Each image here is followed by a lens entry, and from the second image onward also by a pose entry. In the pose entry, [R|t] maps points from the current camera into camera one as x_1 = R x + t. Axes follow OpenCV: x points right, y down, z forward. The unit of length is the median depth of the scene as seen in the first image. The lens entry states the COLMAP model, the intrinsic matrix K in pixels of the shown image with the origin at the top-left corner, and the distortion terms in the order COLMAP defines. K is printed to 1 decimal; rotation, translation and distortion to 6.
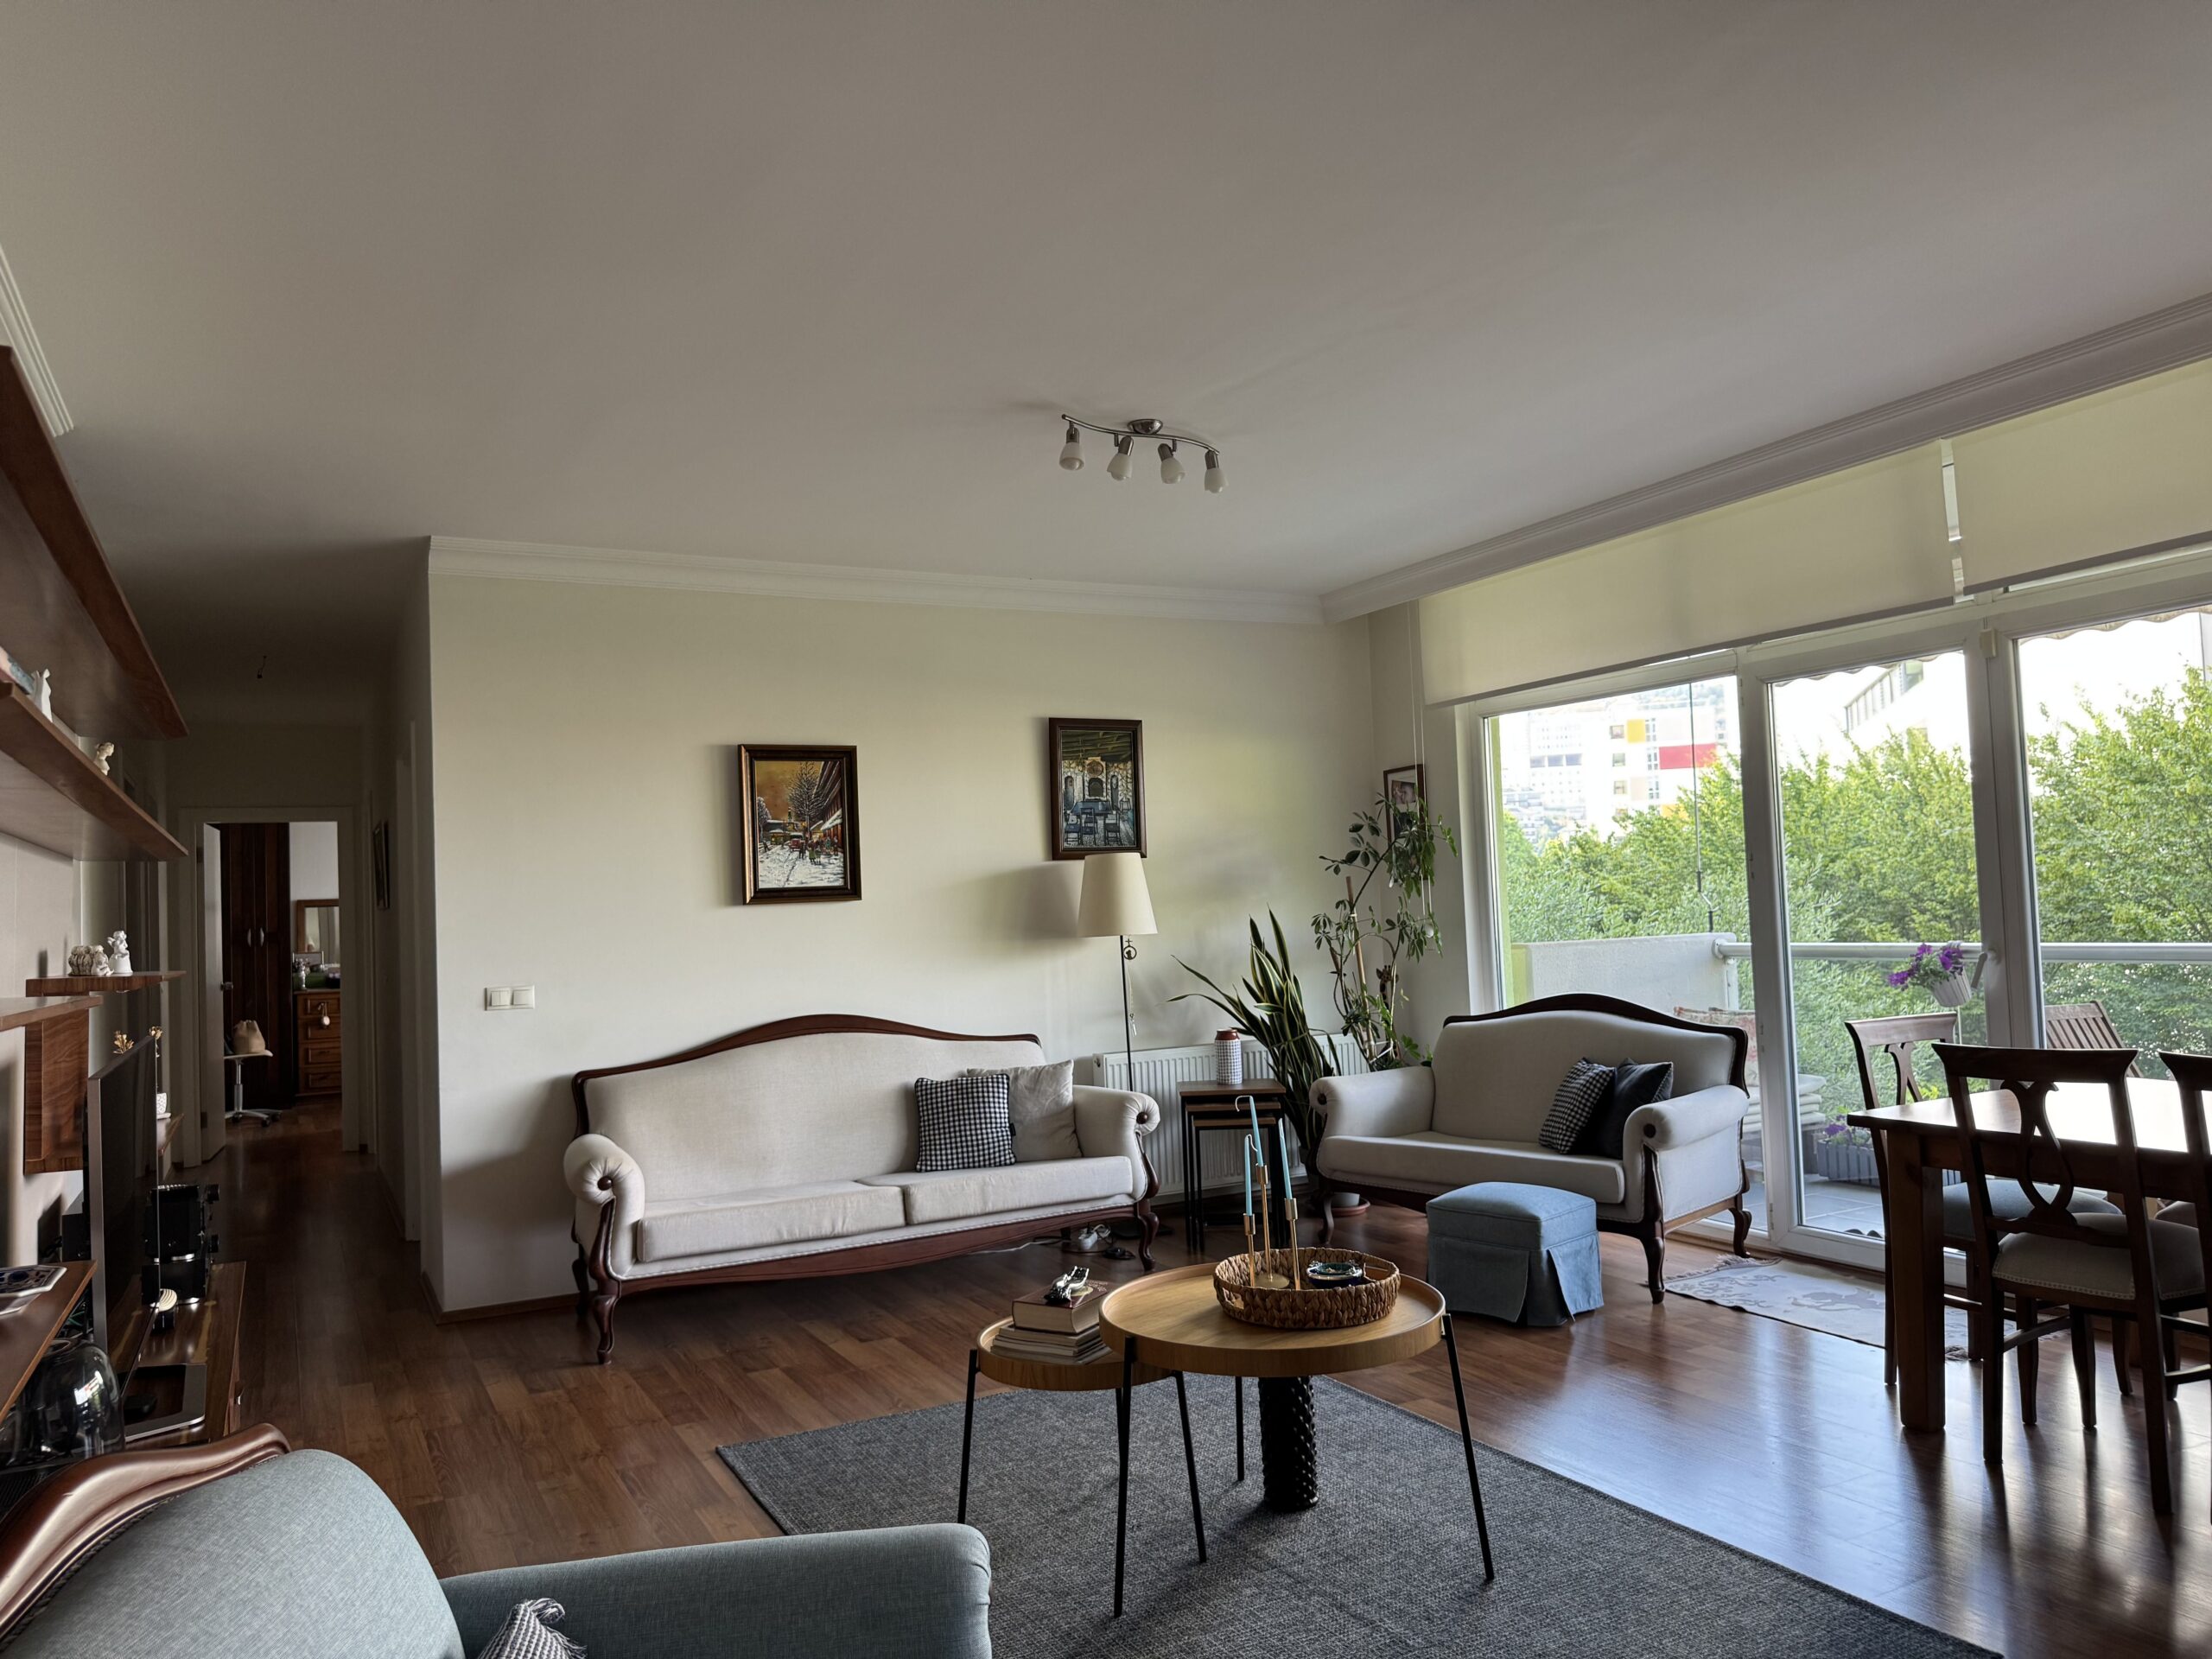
lens RADIAL K [[1548.9, 0, 1099.0], [0, 1548.9, 846.2], [0, 0, 1]] dist [0.073289, -0.094431]
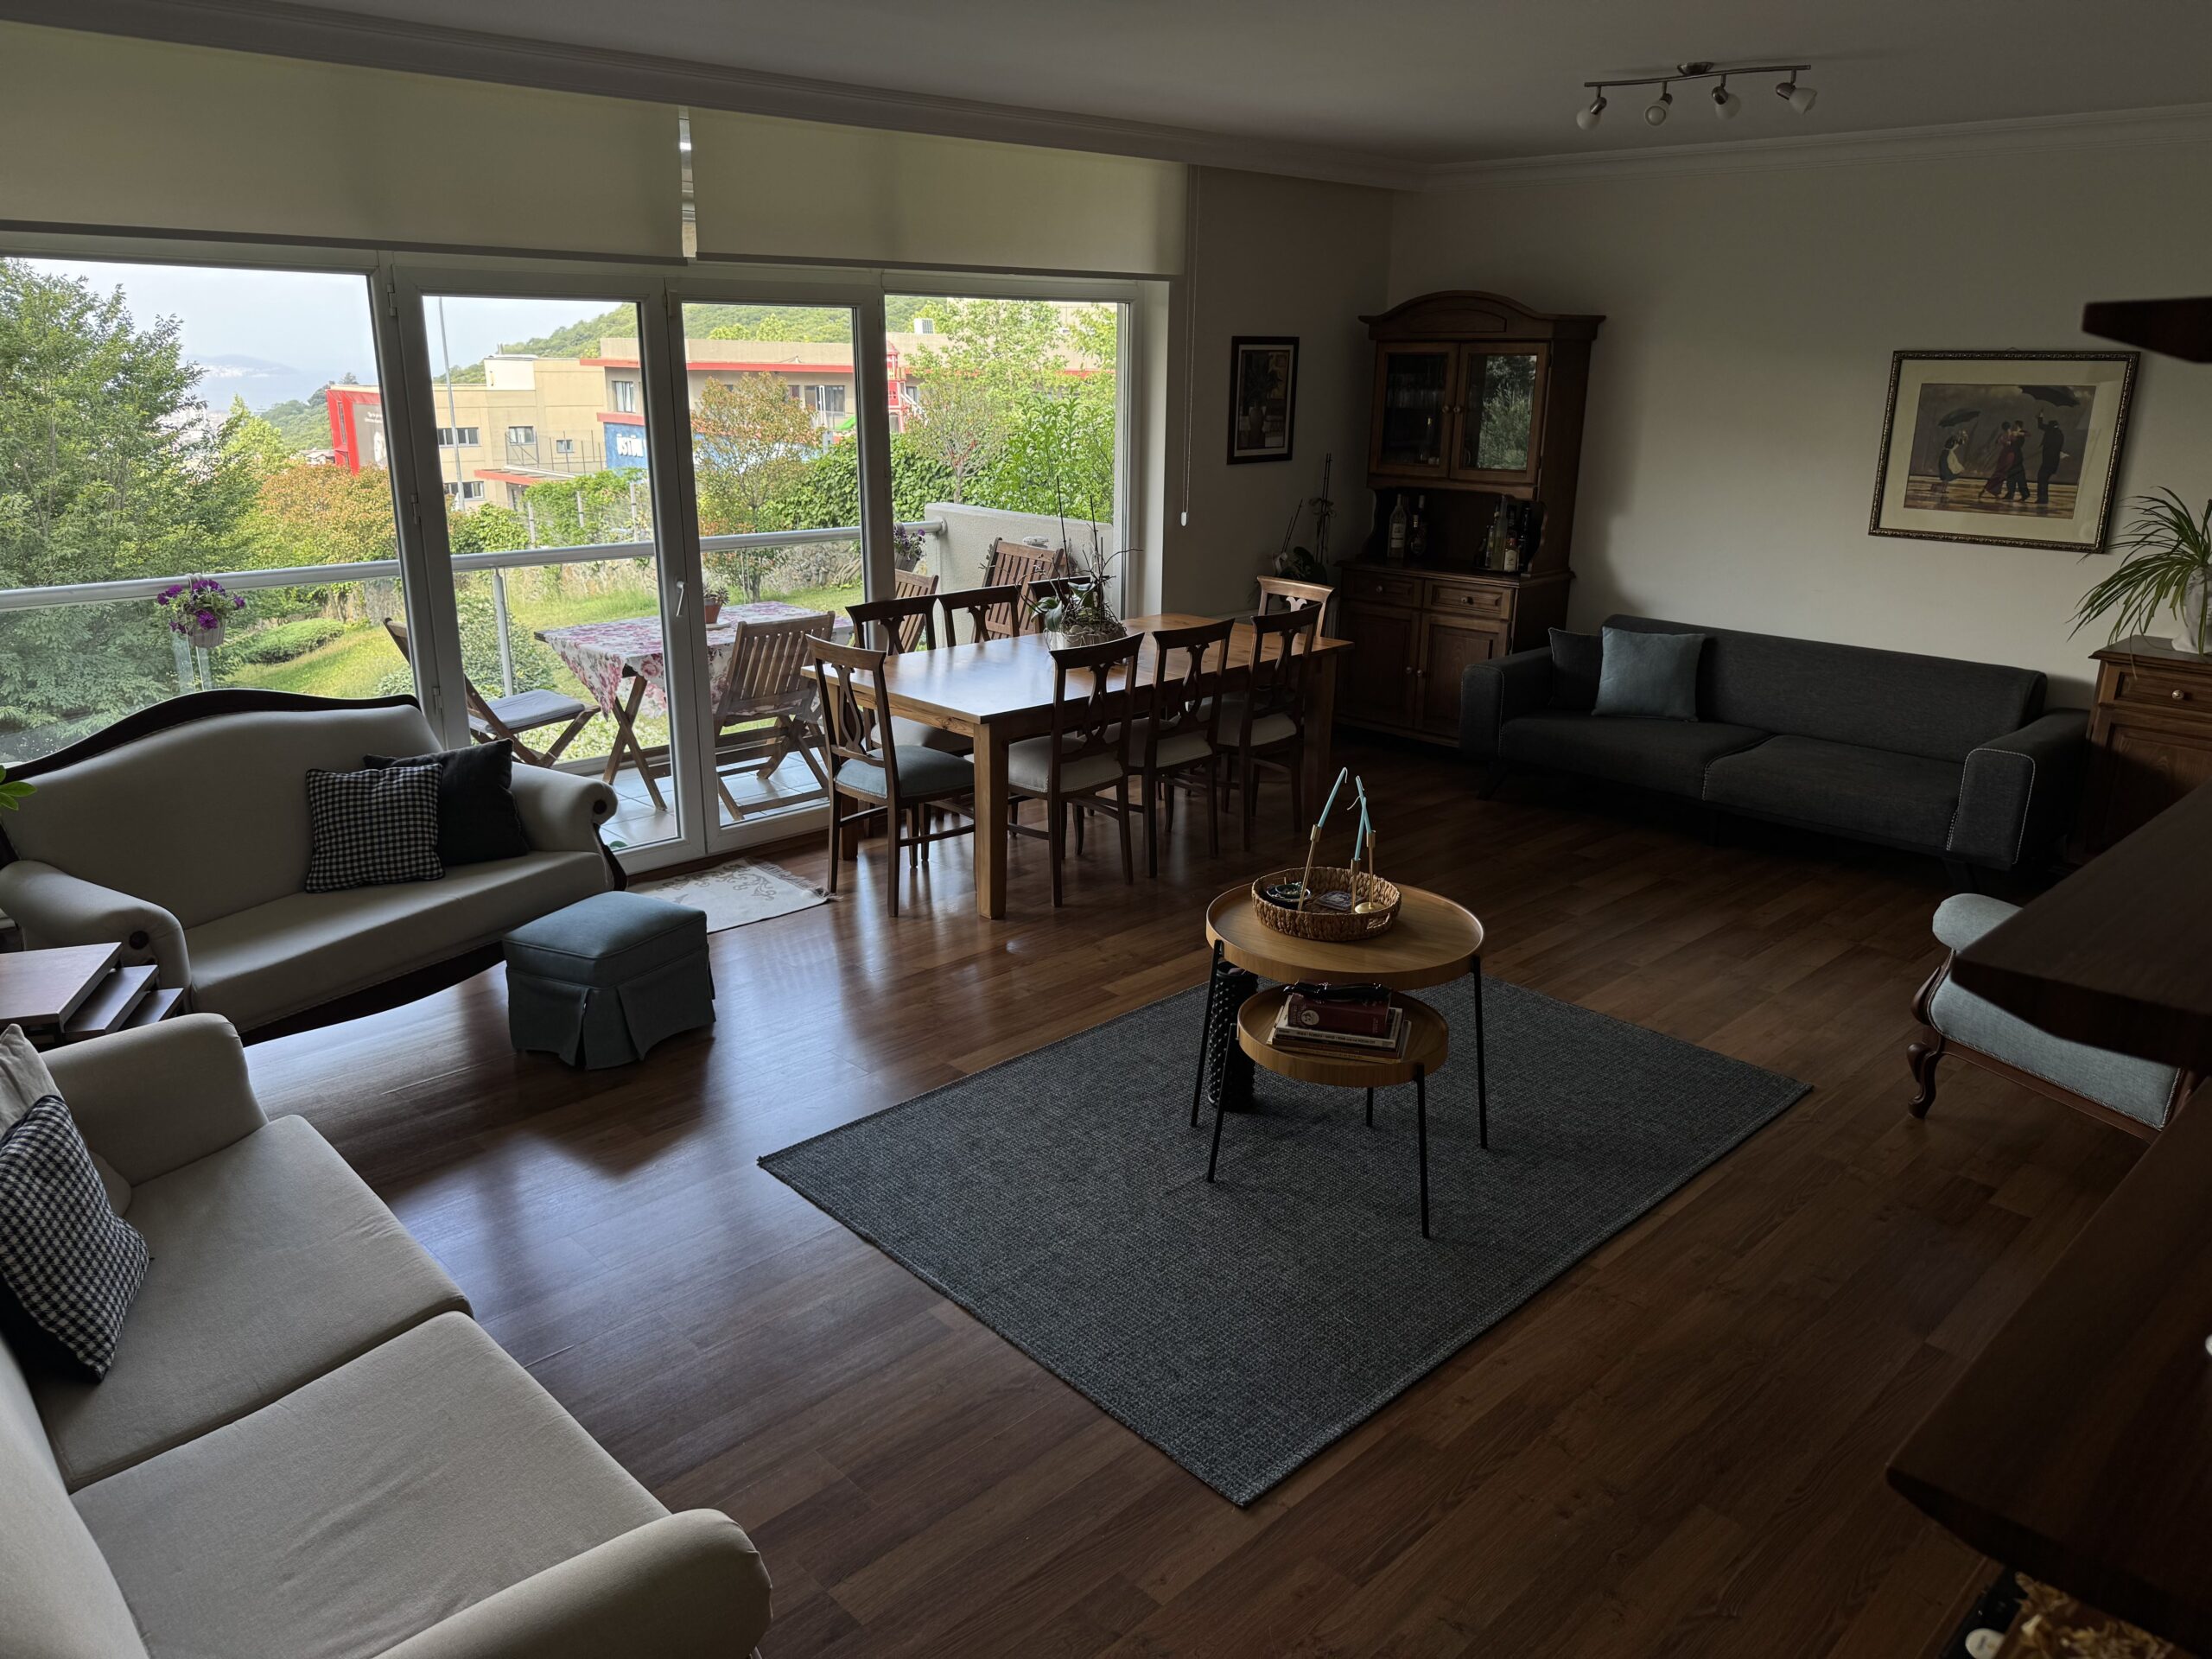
lens RADIAL K [[1548.9, 0, 1106.8], [0, 1548.9, 831.1], [0, 0, 1]] dist [0.073289, -0.094431]
pose [[-0.291807, -0.241778, 0.925415, -0.521973], [-0.037054, 0.969655, 0.241652, -0.037863], [-0.955759, 0.036225, -0.291911, 0.833149]]
